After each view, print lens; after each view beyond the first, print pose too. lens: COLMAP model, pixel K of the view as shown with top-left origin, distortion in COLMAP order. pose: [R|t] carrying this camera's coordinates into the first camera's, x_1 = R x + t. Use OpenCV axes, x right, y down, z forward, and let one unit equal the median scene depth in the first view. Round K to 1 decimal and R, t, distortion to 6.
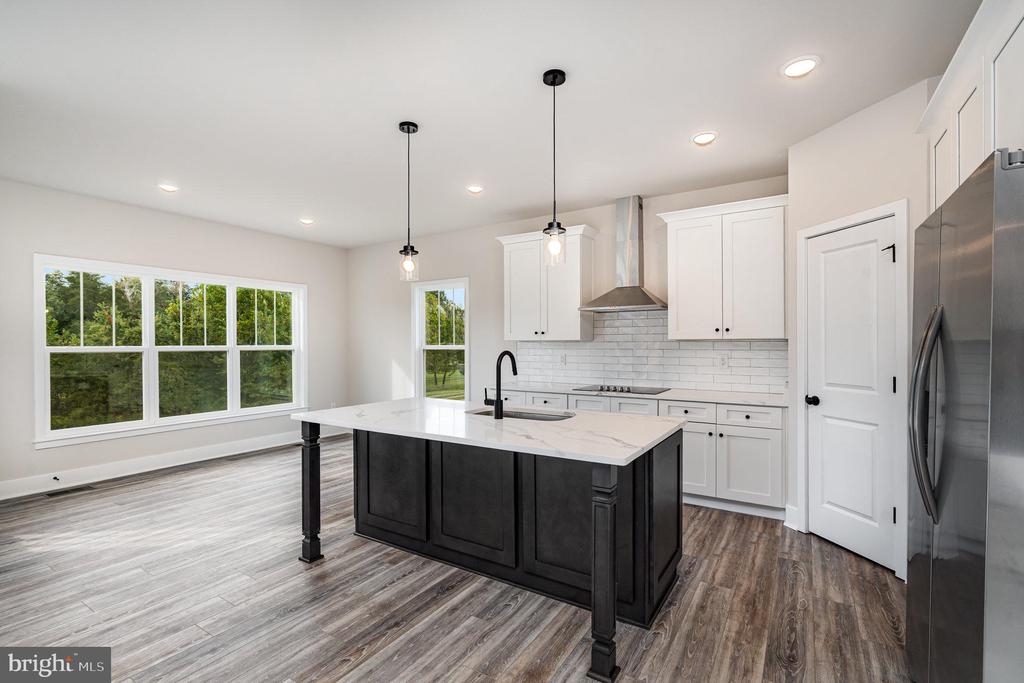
lens RADIAL K [[464.6, 0, 512.6], [0, 464.6, 346.8], [0, 0, 1]] dist [0.016610, 0.000192]
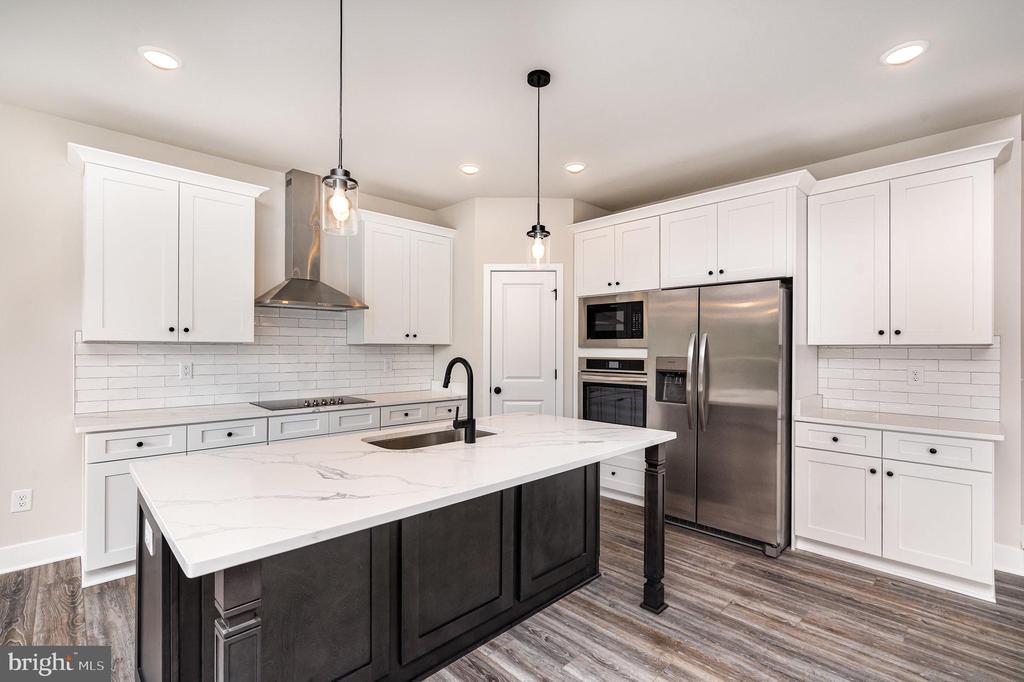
lens RADIAL K [[464.6, 0, 512.0], [0, 464.6, 344.9], [0, 0, 1]] dist [0.016610, 0.000192]
pose [[0.236852, 0.009870, 0.971496, -0.775843], [-0.000772, 0.999950, -0.009971, -0.005197], [-0.971546, 0.001611, 0.236847, 0.725036]]
